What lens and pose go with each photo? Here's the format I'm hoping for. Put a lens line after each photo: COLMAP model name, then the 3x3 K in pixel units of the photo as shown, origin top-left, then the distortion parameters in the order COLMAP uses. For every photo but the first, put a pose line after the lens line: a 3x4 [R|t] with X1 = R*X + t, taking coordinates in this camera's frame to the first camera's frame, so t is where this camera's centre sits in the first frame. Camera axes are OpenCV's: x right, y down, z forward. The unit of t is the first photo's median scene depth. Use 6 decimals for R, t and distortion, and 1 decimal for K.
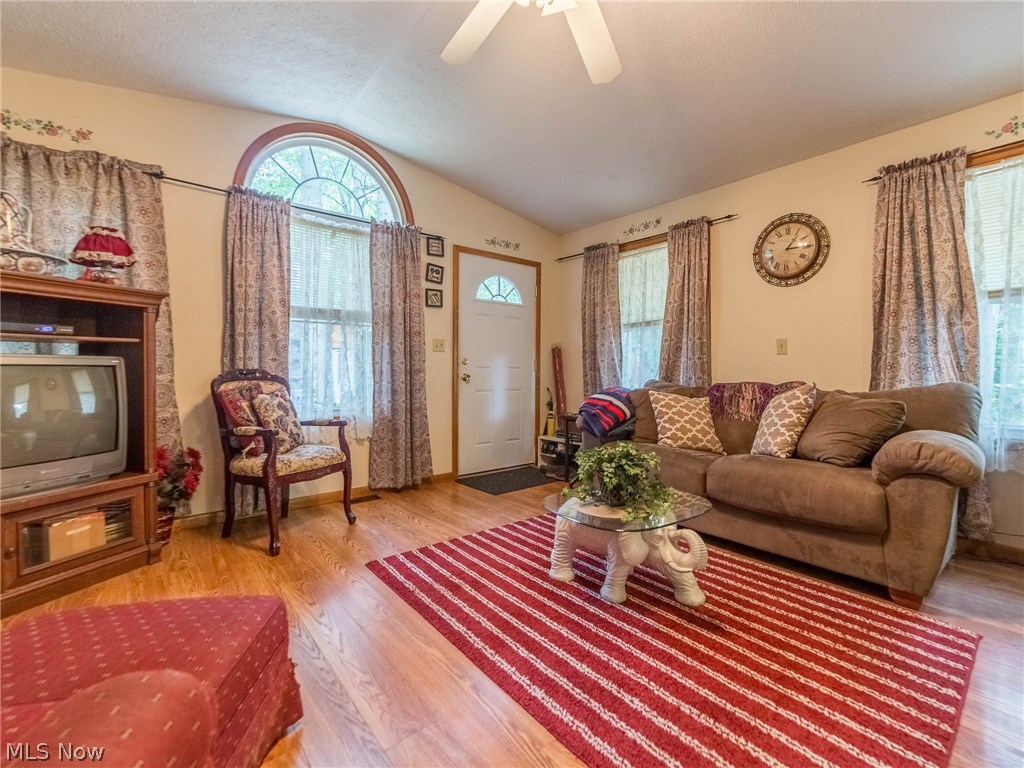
lens RADIAL K [[454.3, 0, 549.6], [0, 454.3, 375.3], [0, 0, 1]] dist [-0.022424, 0.006427]
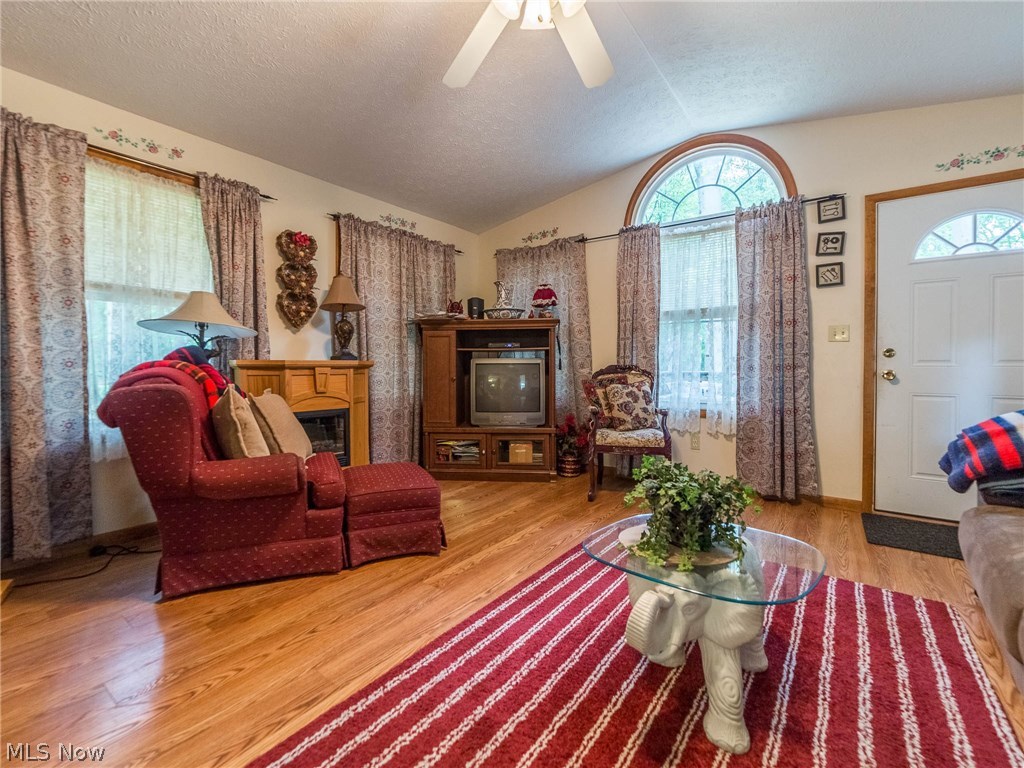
lens RADIAL K [[456.2, 0, 493.5], [0, 456.2, 372.0], [0, 0, 1]] dist [-0.012259, 0.001313]
pose [[0.181001, 0.012877, -0.983399, 0.565111], [-0.009118, 0.999893, 0.011415, -0.004913], [0.983441, 0.006900, 0.181100, 0.373498]]
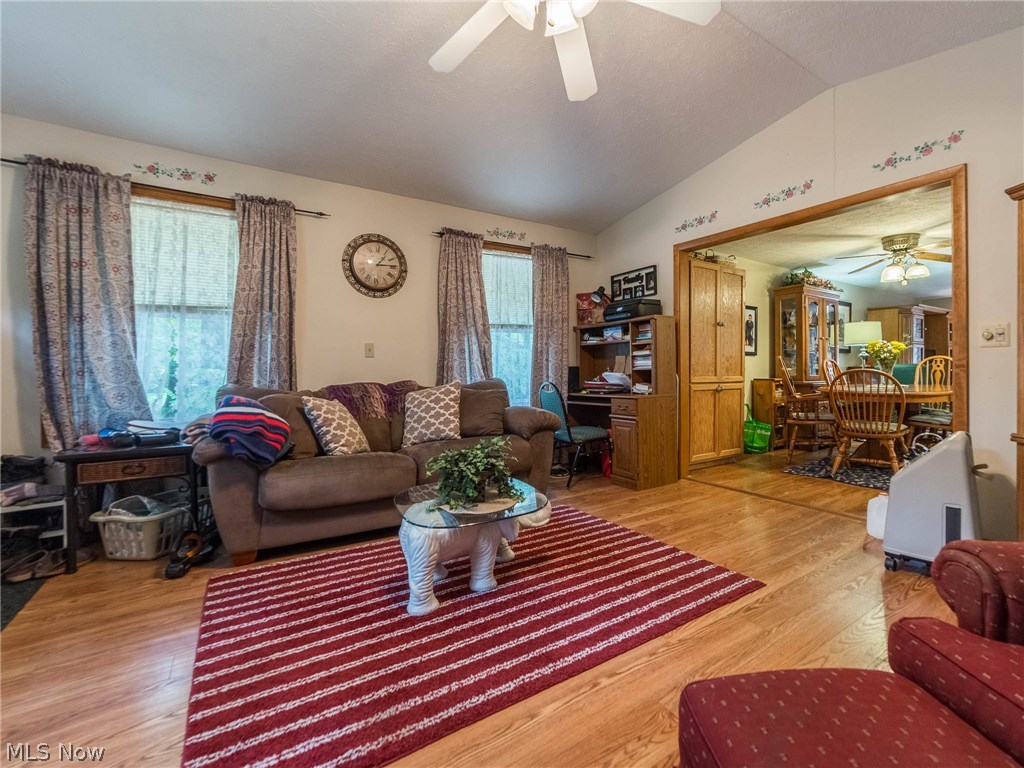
lens RADIAL K [[445.9, 0, 531.5], [0, 445.9, 378.0], [0, 0, 1]] dist [-0.011523, 0.000967]
pose [[0.153751, -0.022142, 0.987862, -0.568600], [0.018451, 0.999639, 0.019534, -0.009839], [-0.987937, 0.015223, 0.154104, 0.479951]]
